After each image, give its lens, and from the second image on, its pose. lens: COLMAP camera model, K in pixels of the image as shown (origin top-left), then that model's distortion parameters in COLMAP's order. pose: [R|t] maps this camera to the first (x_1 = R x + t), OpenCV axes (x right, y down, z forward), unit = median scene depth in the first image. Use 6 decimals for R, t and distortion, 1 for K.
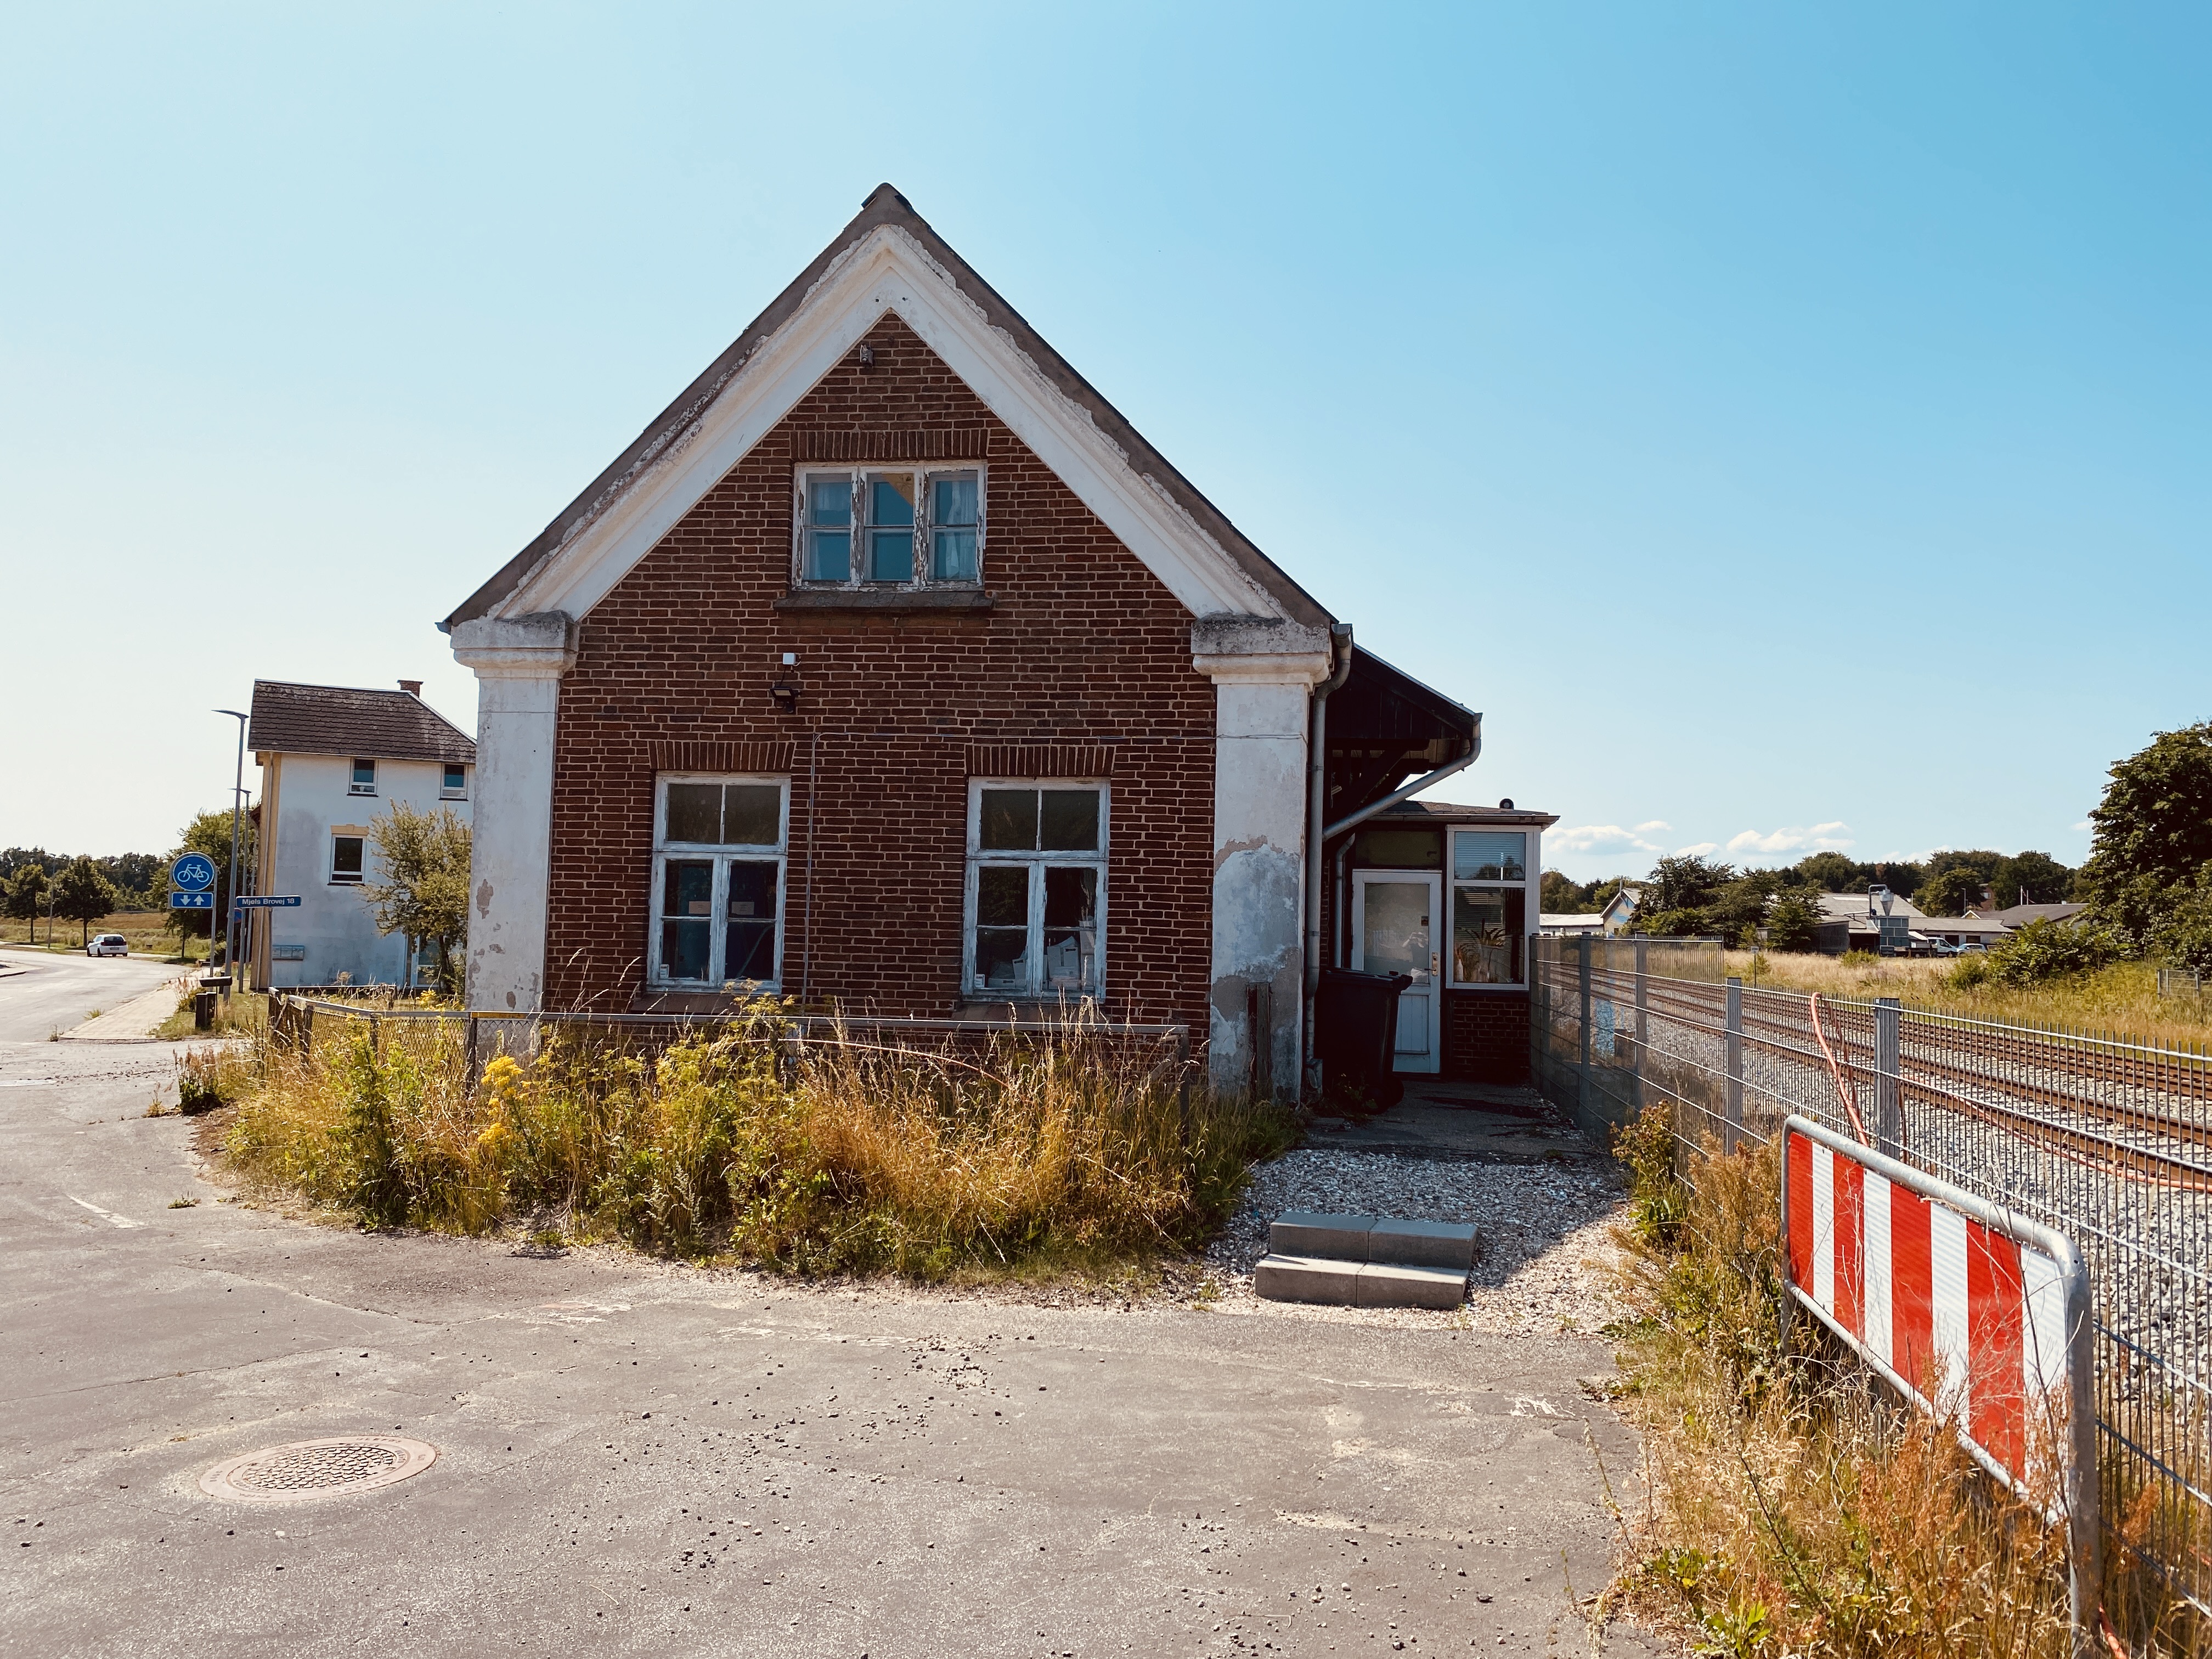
lens RADIAL K [[1665.6, 0, 1106.0], [0, 1665.6, 829.5], [0, 0, 1]] dist [-0.004138, -0.001229]
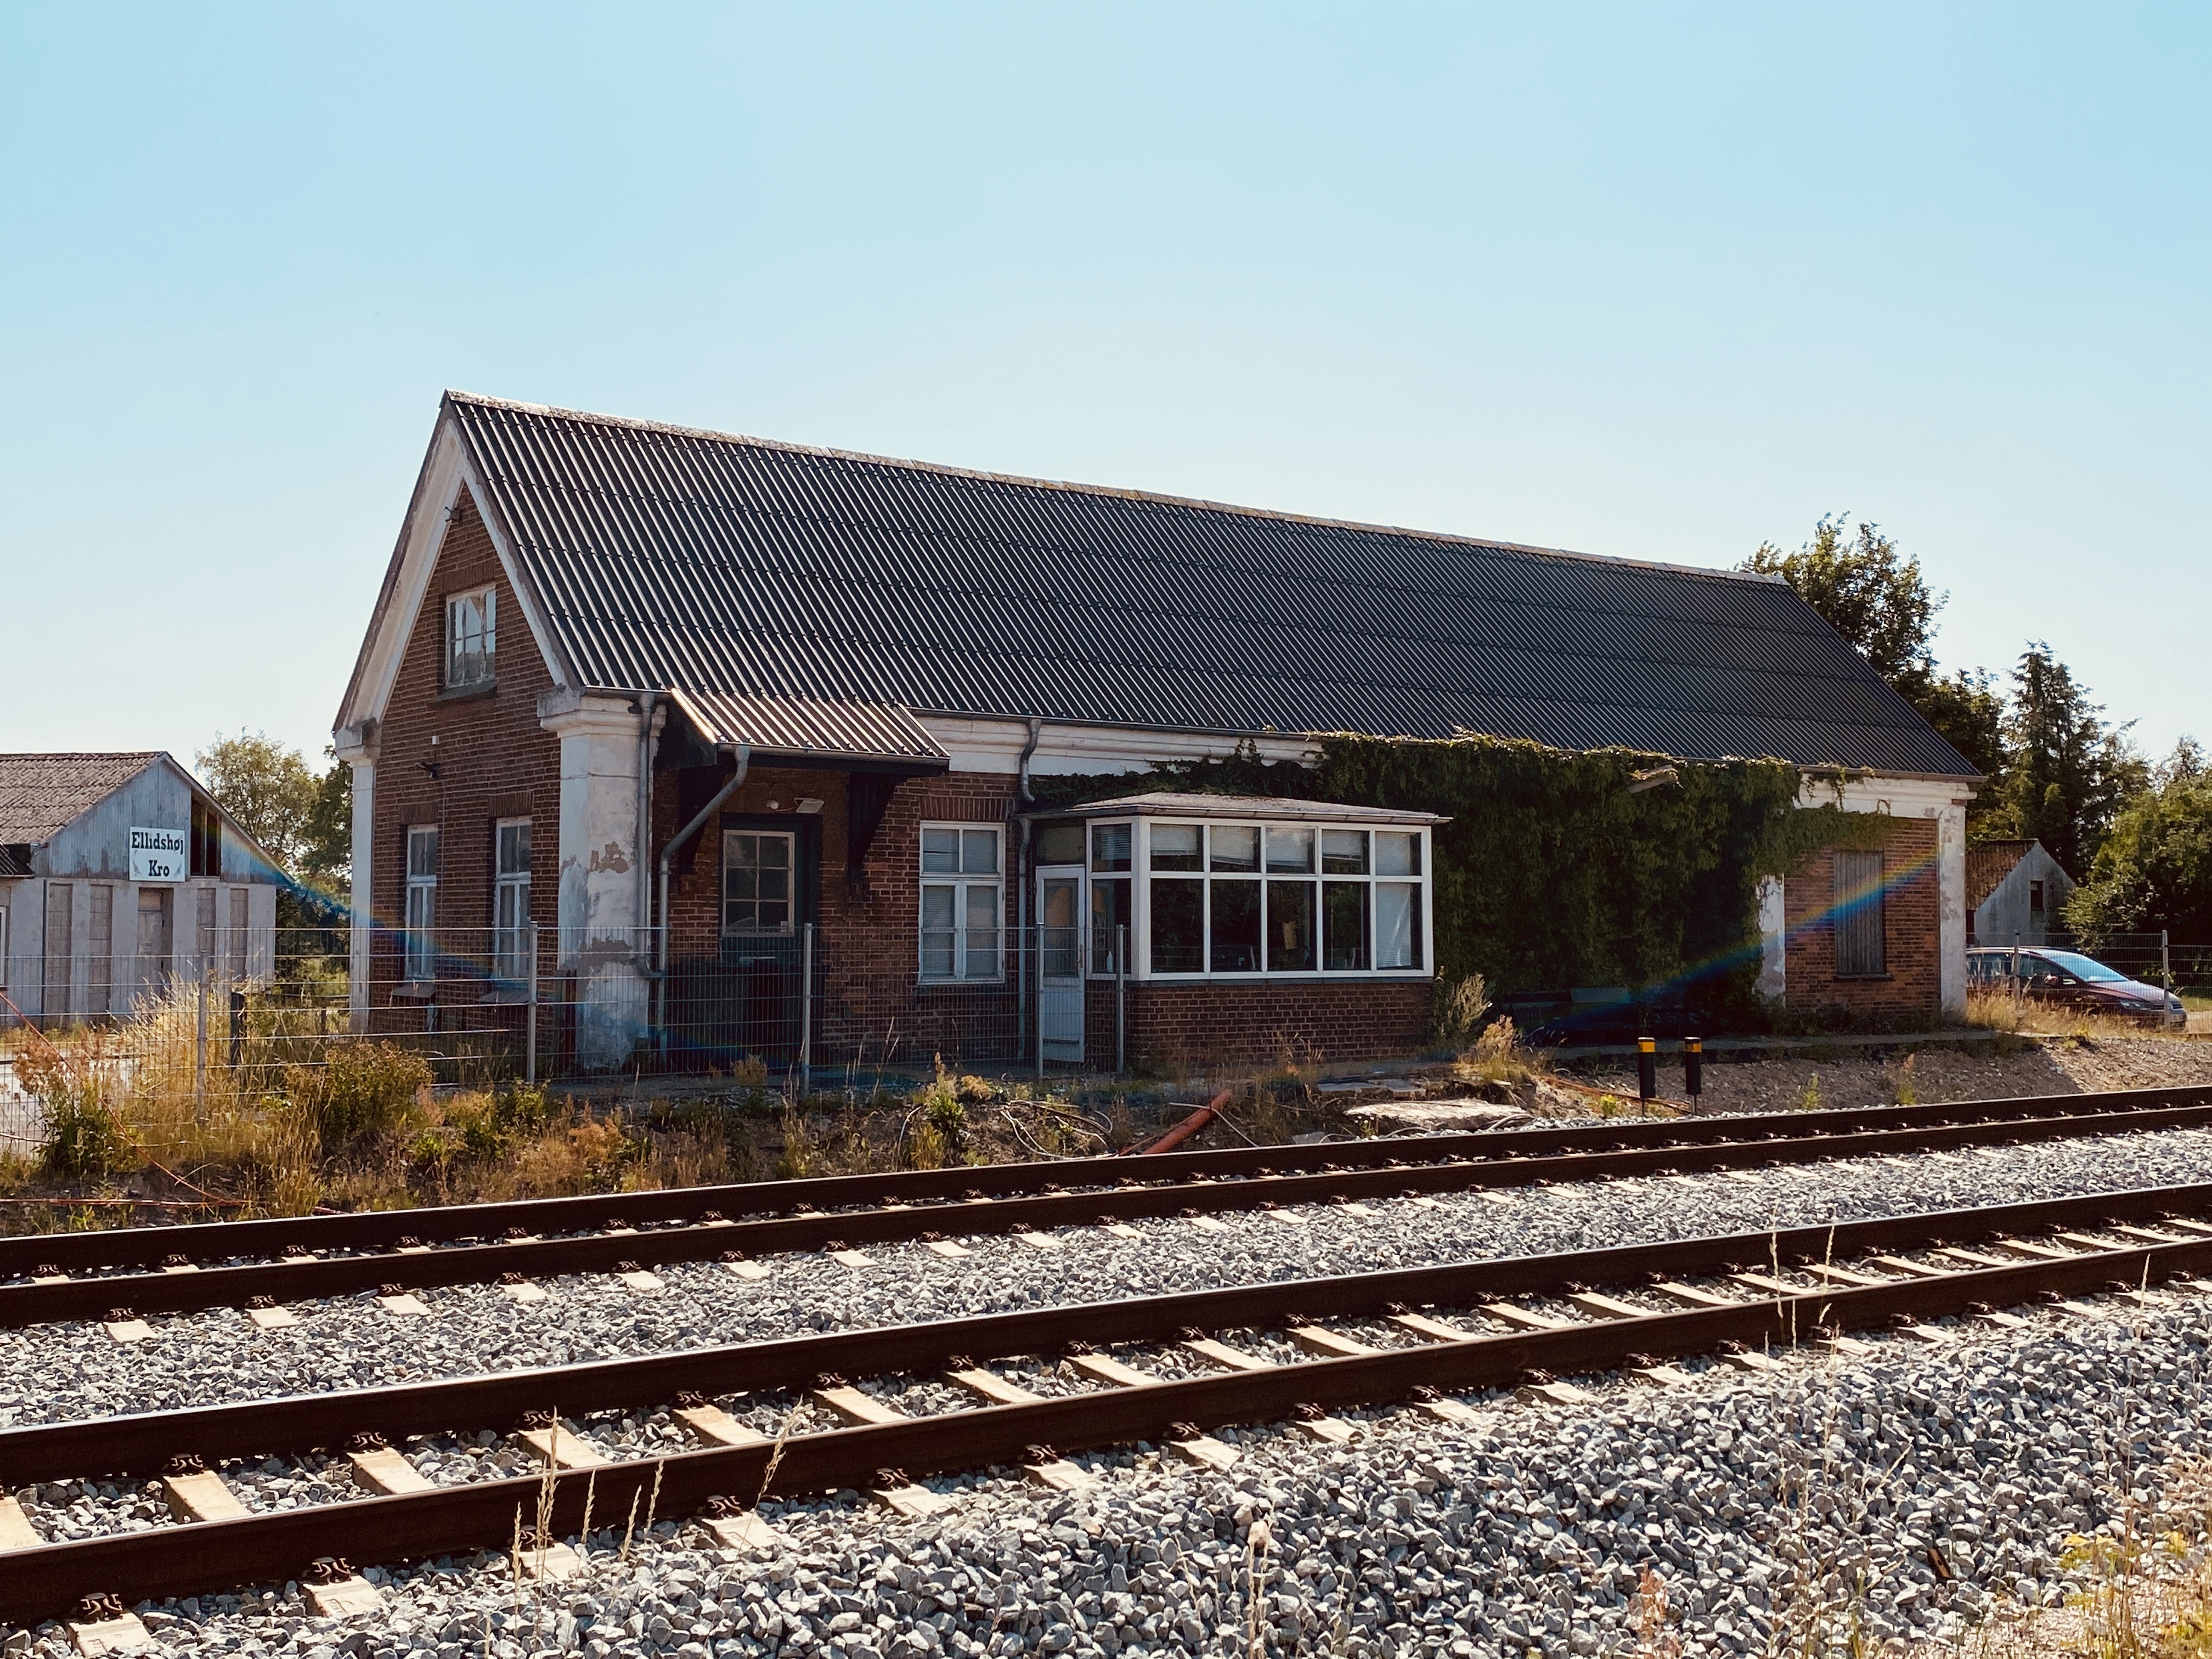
lens RADIAL K [[2331.9, 0, 1106.0], [0, 2331.9, 829.5], [0, 0, 1]] dist [0.101321, -0.231166]
pose [[0.719537, -0.069396, -0.690978, 1.590475], [0.054648, 0.997567, -0.043281, 0.089685], [0.692301, -0.006618, 0.721579, -0.032956]]
